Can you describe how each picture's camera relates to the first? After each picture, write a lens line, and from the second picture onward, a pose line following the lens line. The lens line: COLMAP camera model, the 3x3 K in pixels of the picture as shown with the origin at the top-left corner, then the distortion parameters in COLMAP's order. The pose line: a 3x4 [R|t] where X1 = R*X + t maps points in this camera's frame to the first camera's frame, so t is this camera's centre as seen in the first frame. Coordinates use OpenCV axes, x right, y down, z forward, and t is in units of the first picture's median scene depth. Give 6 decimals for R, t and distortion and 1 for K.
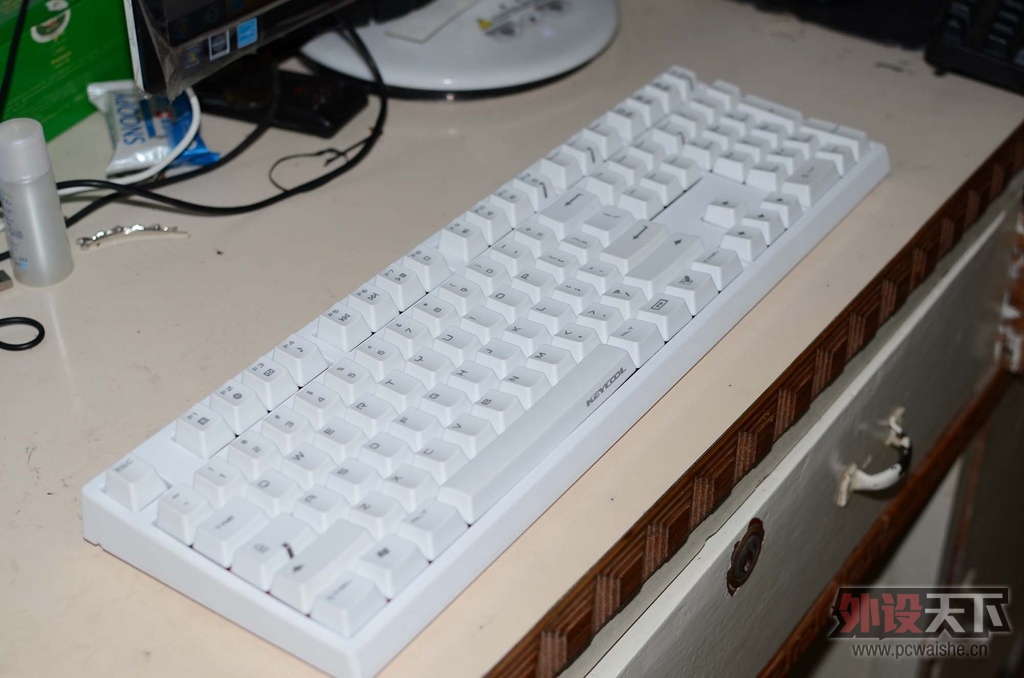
lens RADIAL K [[1521.5, 0, 512.0], [0, 1521.5, 339.0], [0, 0, 1]] dist [-0.242165, -0.046493]
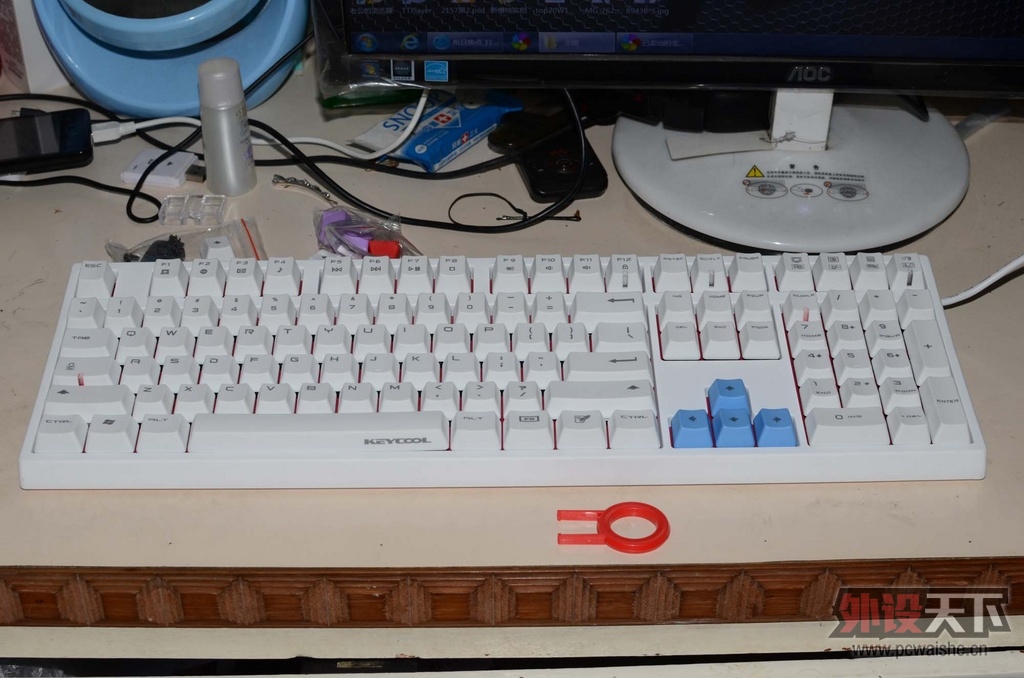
lens RADIAL K [[1515.6, 0, 512.0], [0, 1515.6, 339.0], [0, 0, 1]] dist [-0.117930, -0.088814]
pose [[0.607955, 0.469929, -0.639967, 0.665163], [-0.471422, 0.862223, 0.185292, -0.268867], [0.638868, 0.189045, 0.745728, 0.245891]]
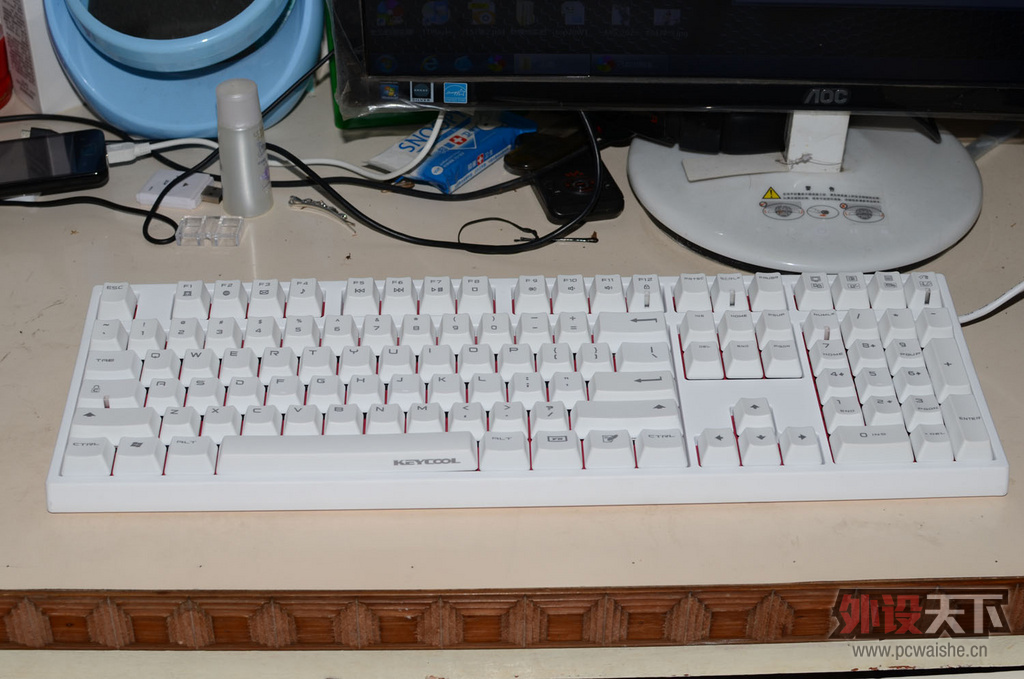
lens RADIAL K [[1515.6, 0, 512.0], [0, 1515.6, 339.5], [0, 0, 1]] dist [-0.117930, -0.088814]
pose [[0.617582, 0.460791, -0.637389, 0.646734], [-0.473003, 0.865072, 0.167087, -0.255061], [0.628379, 0.198297, 0.752208, 0.226044]]
